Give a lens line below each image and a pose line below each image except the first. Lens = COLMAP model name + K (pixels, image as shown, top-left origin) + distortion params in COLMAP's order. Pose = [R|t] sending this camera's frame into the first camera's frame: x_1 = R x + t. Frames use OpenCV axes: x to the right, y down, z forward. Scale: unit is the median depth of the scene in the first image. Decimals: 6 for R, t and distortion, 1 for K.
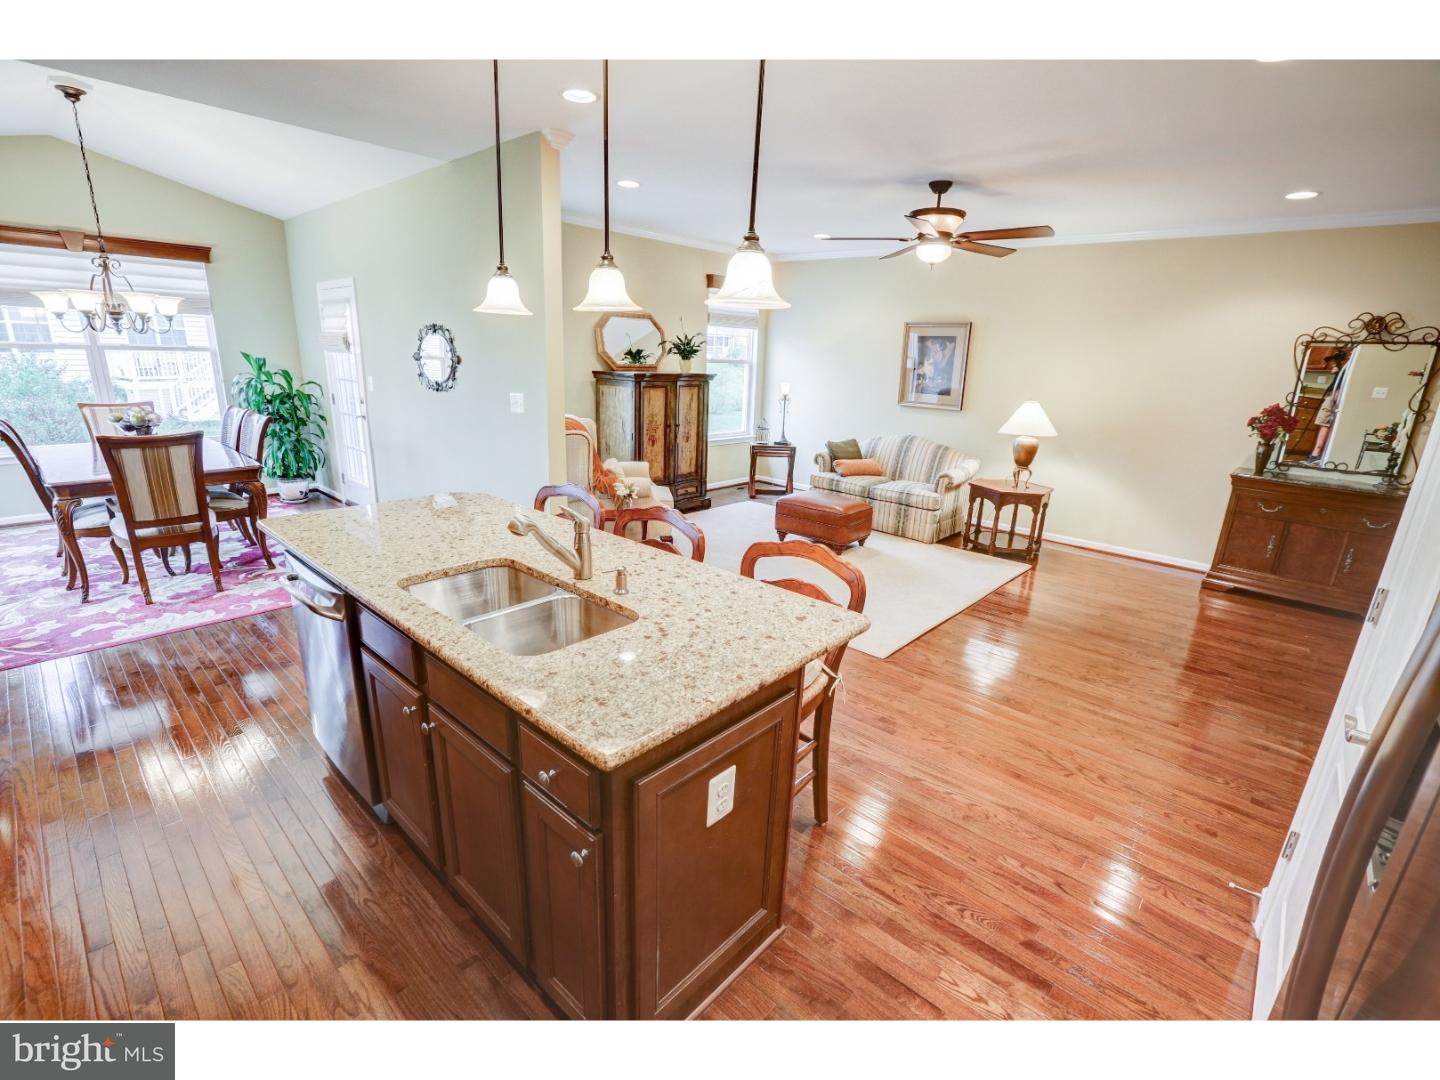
lens RADIAL K [[646.3, 0, 720.0], [0, 646.3, 540.0], [0, 0, 1]] dist [-0.017548, 0.000046]
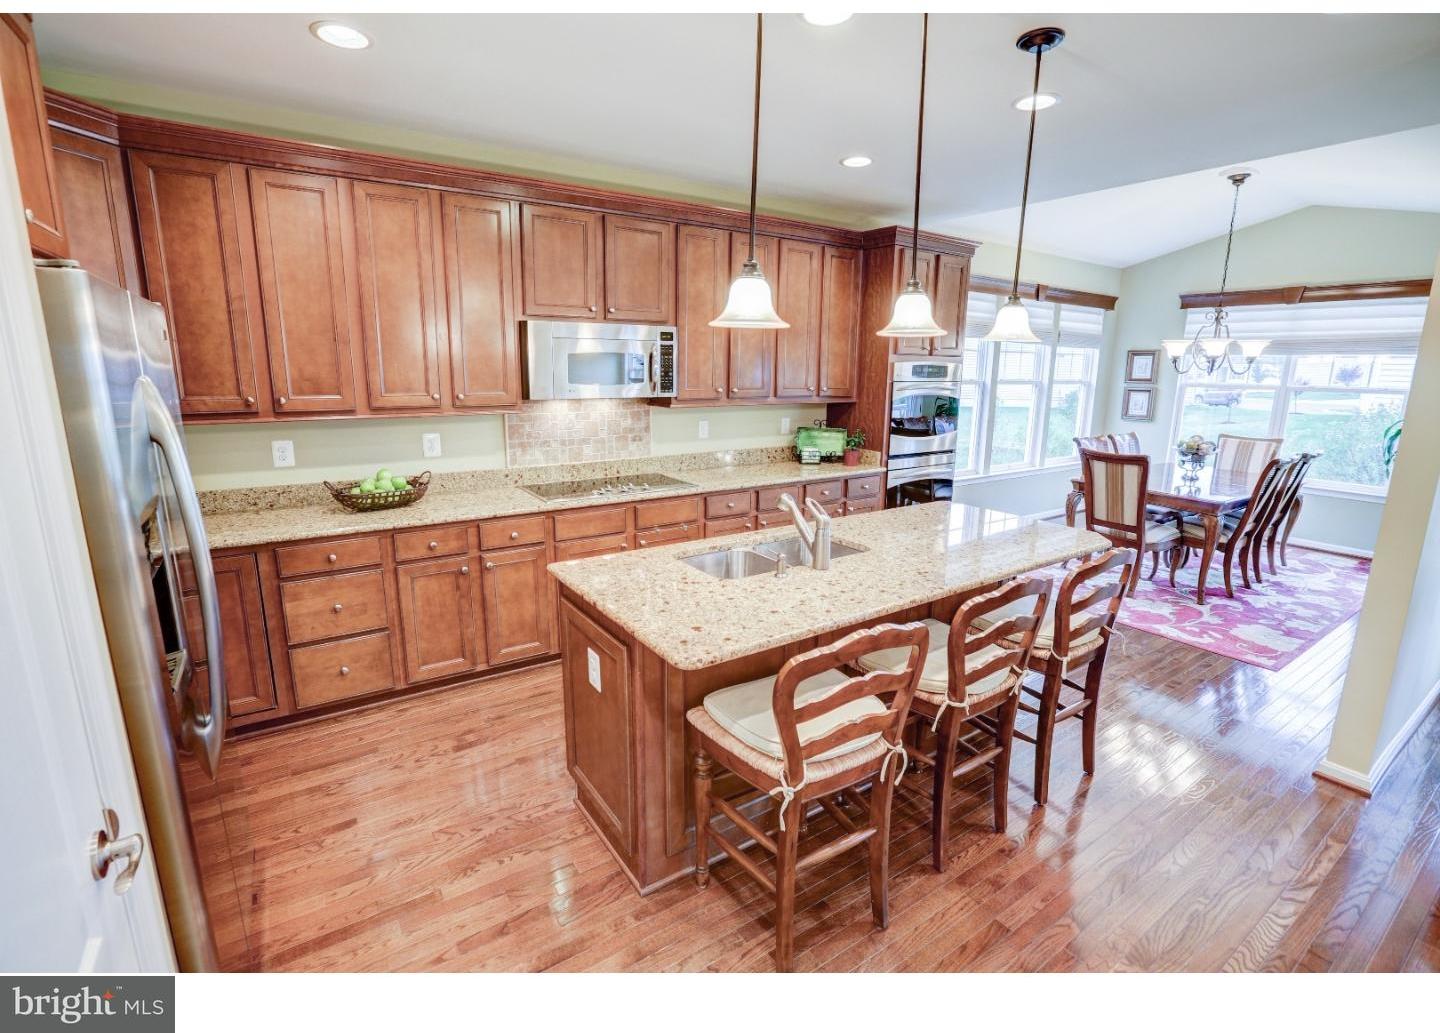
lens RADIAL K [[660.5, 0, 714.6], [0, 660.5, 500.2], [0, 0, 1]] dist [-0.057824, 0.021417]
pose [[-0.245760, 0.162496, -0.955613, 0.472725], [-0.287302, 0.929340, 0.231915, -0.138187], [0.925775, 0.331545, -0.181709, 0.503333]]
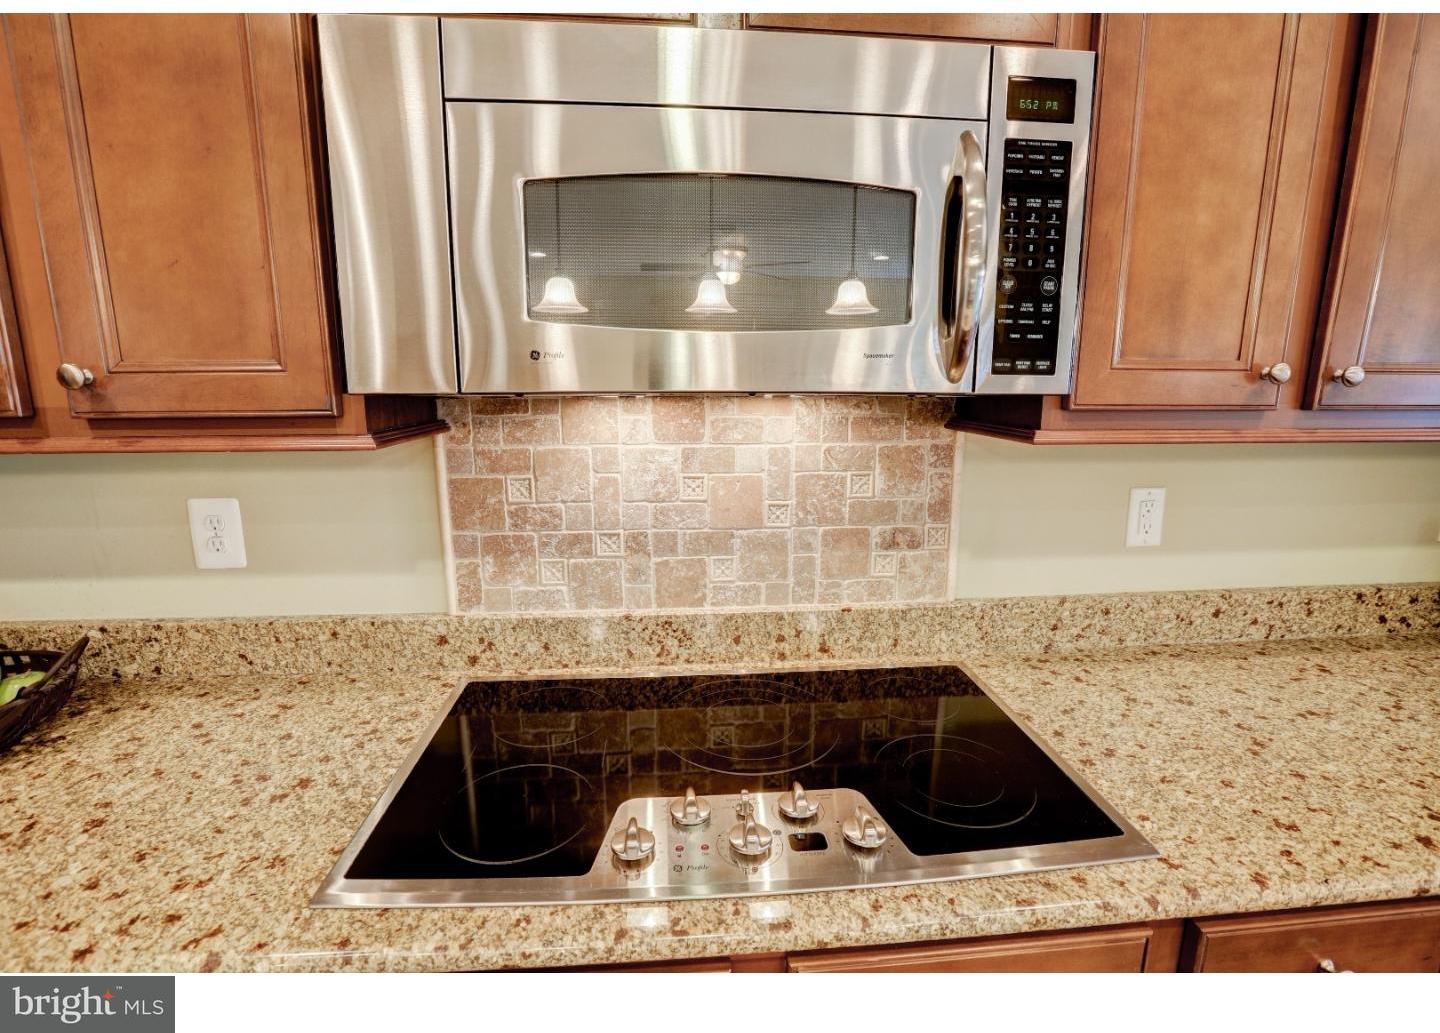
lens RADIAL K [[660.5, 0, 714.6], [0, 660.5, 500.2], [0, 0, 1]] dist [-0.057824, 0.021417]
pose [[-0.685342, 0.101304, -0.721141, -0.247890], [-0.221786, 0.914196, 0.339201, -0.051336], [0.693626, 0.392407, -0.604069, 0.280386]]
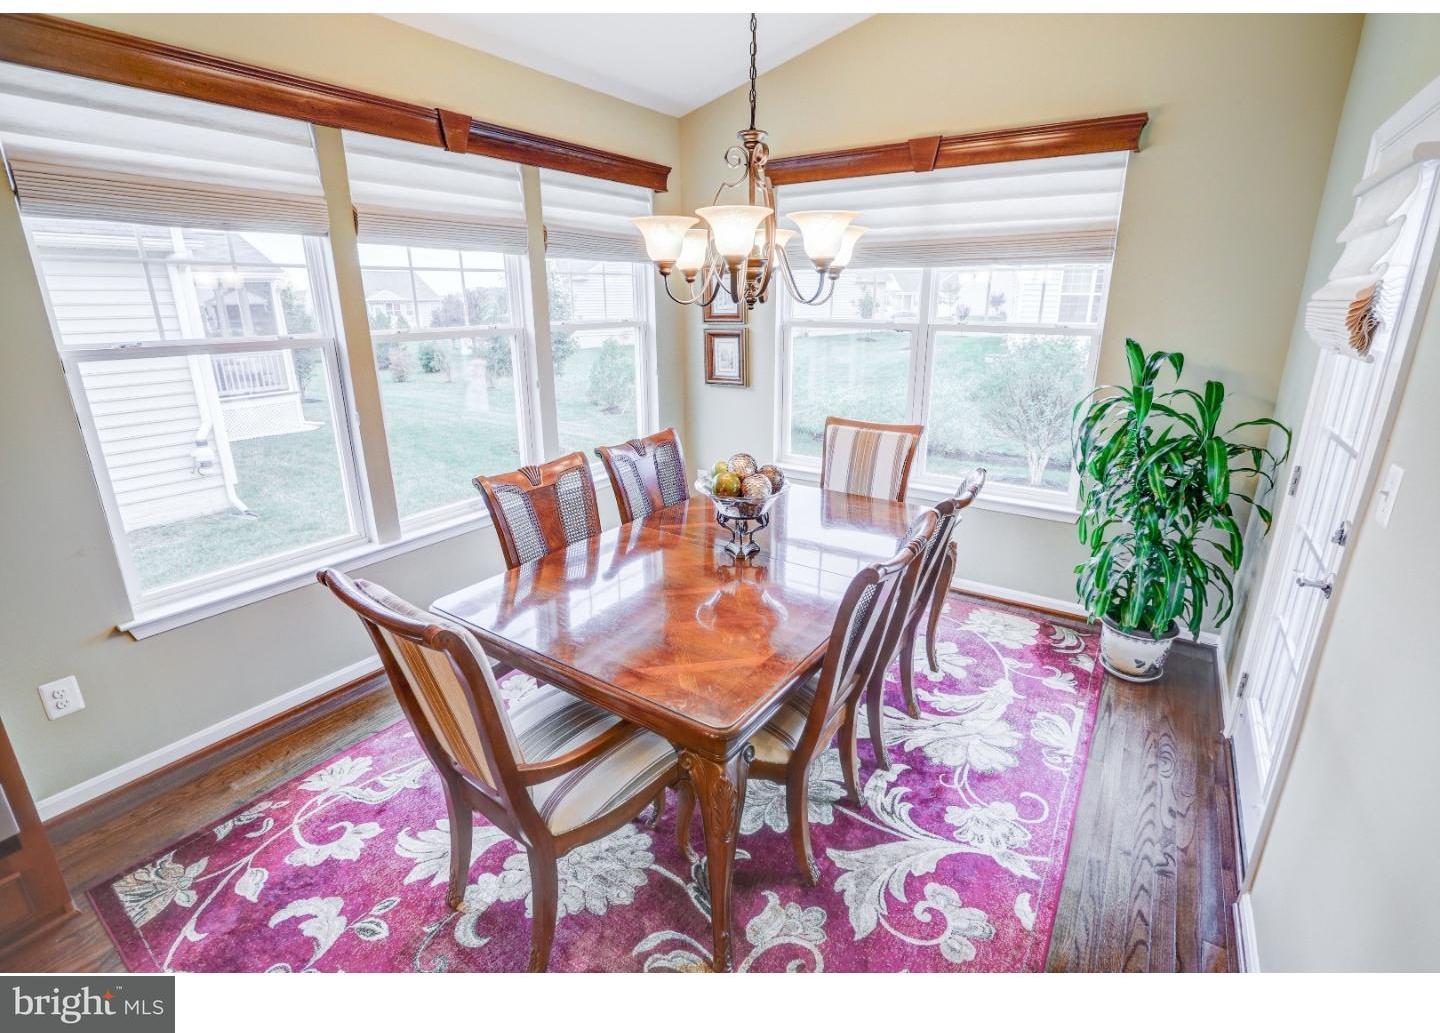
lens RADIAL K [[660.5, 0, 714.6], [0, 660.5, 500.2], [0, 0, 1]] dist [-0.057824, 0.021417]
pose [[0.132178, 0.256924, -0.957350, -0.494597], [-0.265048, 0.939817, 0.215624, -0.319195], [0.955133, 0.225243, 0.192320, 1.011355]]
